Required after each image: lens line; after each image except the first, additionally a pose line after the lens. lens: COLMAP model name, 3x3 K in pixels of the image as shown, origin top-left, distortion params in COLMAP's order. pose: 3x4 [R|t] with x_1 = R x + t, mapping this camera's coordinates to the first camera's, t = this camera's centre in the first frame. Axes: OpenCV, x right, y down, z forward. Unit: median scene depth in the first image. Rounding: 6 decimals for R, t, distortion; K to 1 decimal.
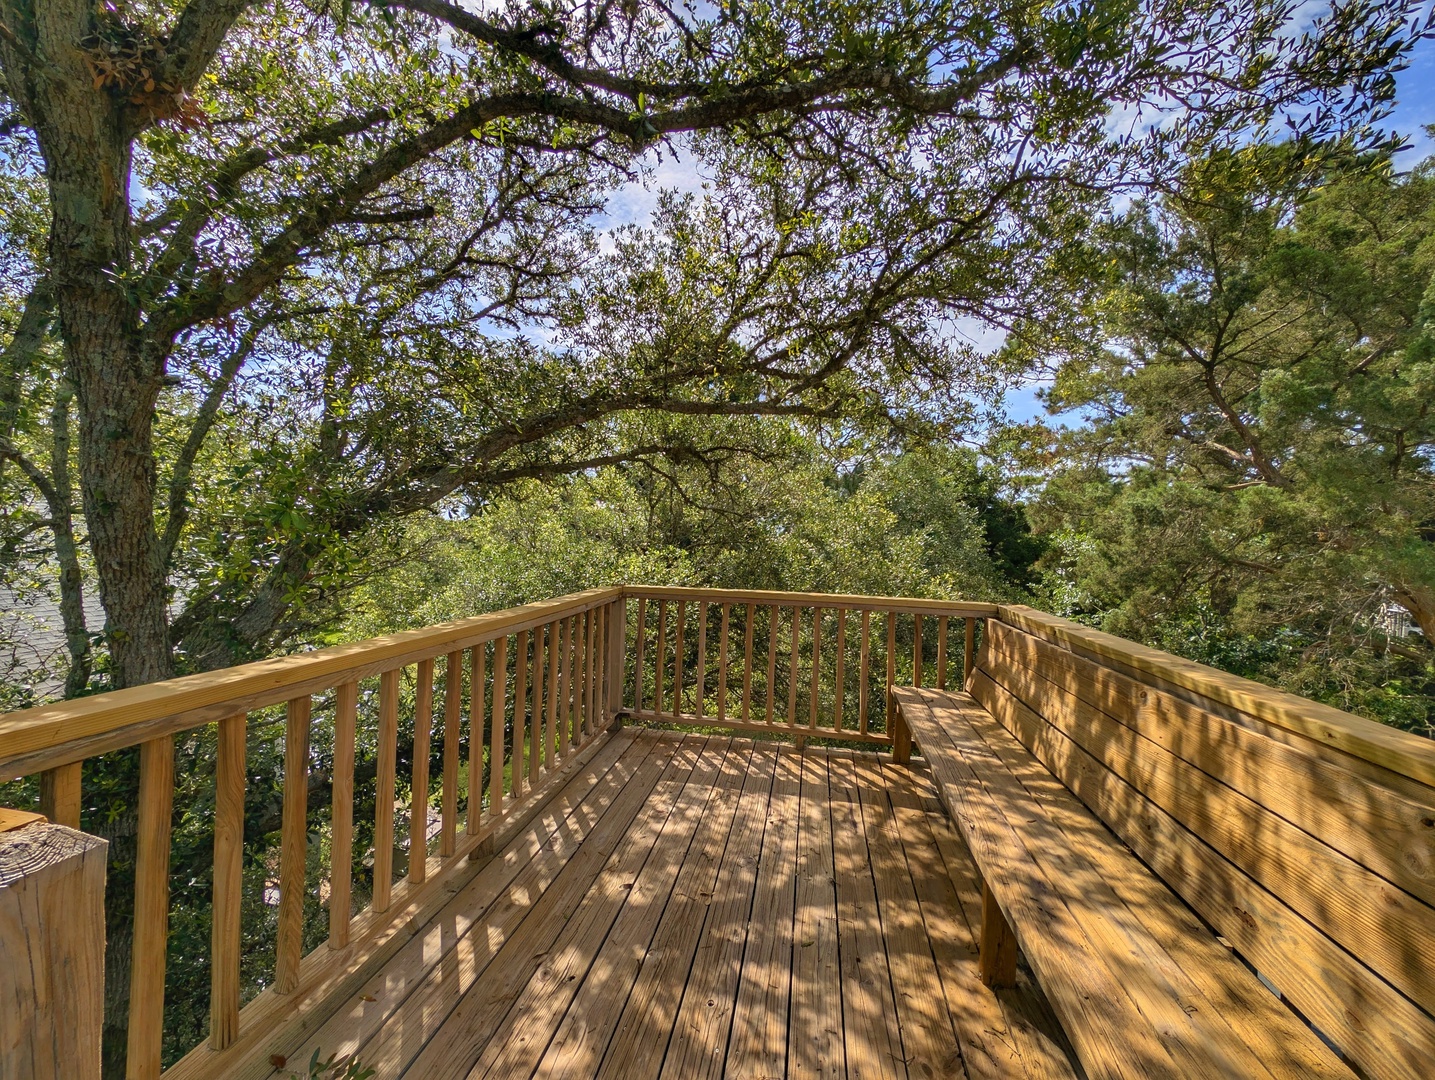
lens RADIAL K [[548.7, 0, 717.5], [0, 548.7, 540.0], [0, 0, 1]] dist [0.011942, -0.000609]
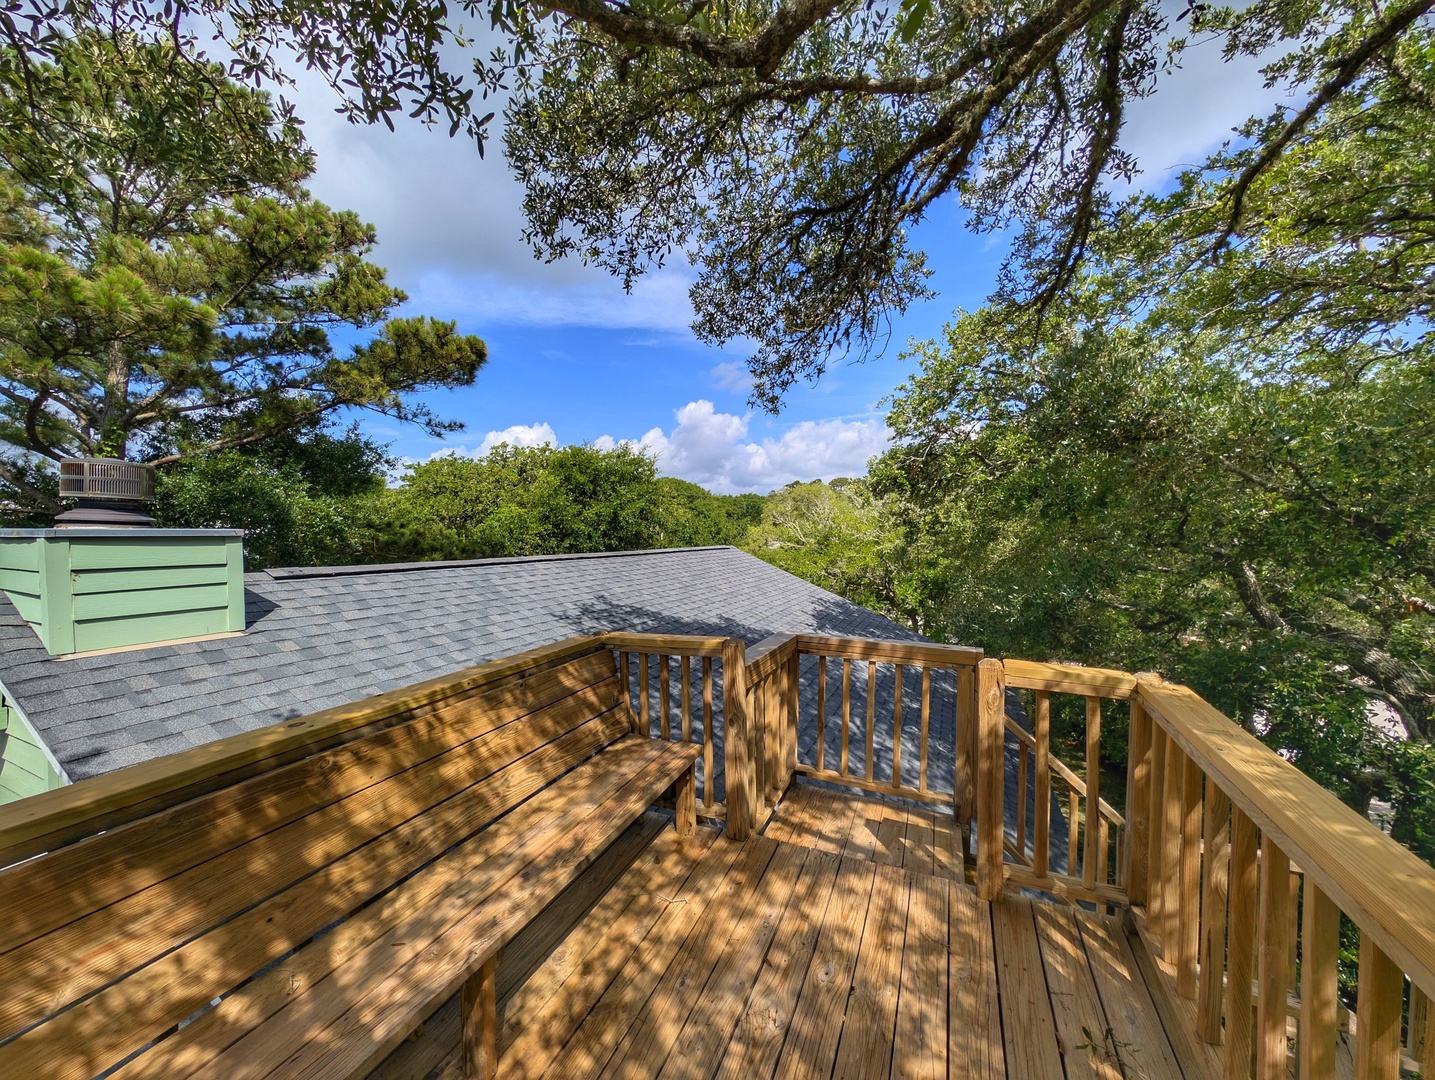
lens RADIAL K [[542.1, 0, 707.4], [0, 542.1, 549.6], [0, 0, 1]] dist [0.028183, -0.012999]
pose [[-0.969834, -0.035106, 0.241225, -0.039482], [-0.022494, 0.998242, 0.054841, -0.094681], [-0.242726, 0.047760, -0.968919, 1.117553]]
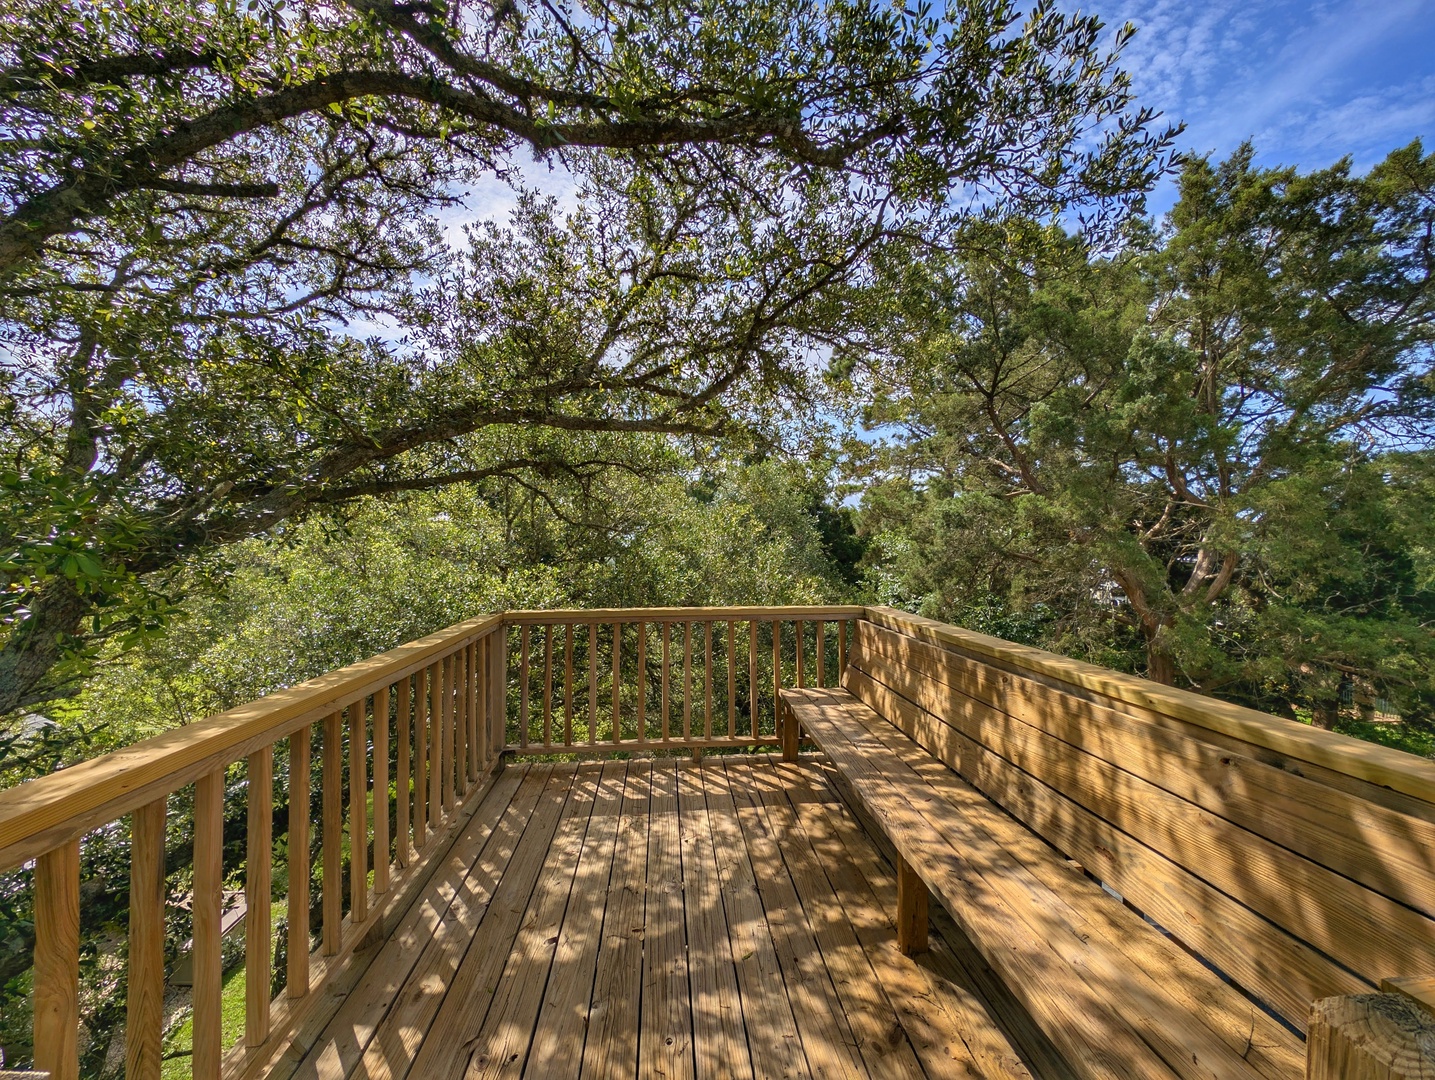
lens RADIAL K [[543.4, 0, 710.5], [0, 543.4, 542.5], [0, 0, 1]] dist [0.014314, -0.005373]
pose [[0.961922, -0.034895, 0.271087, -0.104507], [0.036795, 0.999321, -0.001926, -0.027174], [-0.270836, 0.011827, 0.962553, 0.025381]]
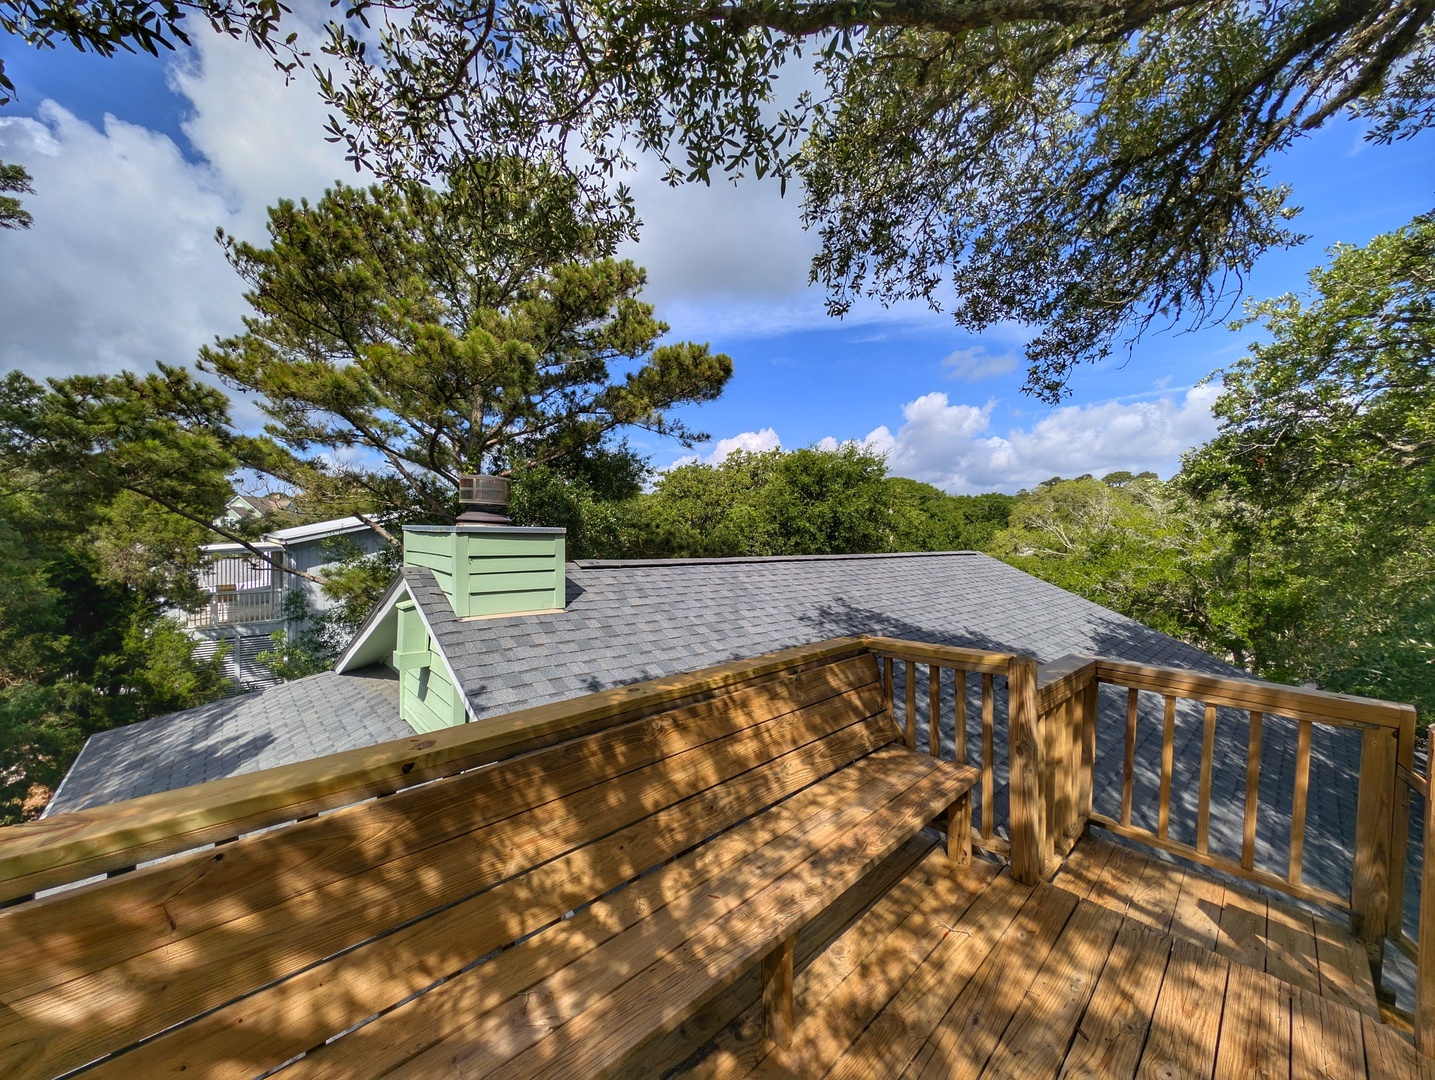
lens RADIAL K [[544.5, 0, 709.1], [0, 544.5, 543.4], [0, 0, 1]] dist [0.009373, -0.002625]
pose [[-0.799126, -0.051970, 0.598913, 0.032856], [-0.027273, 0.998365, 0.050241, -0.093964], [-0.600544, 0.023814, -0.799237, 1.168654]]
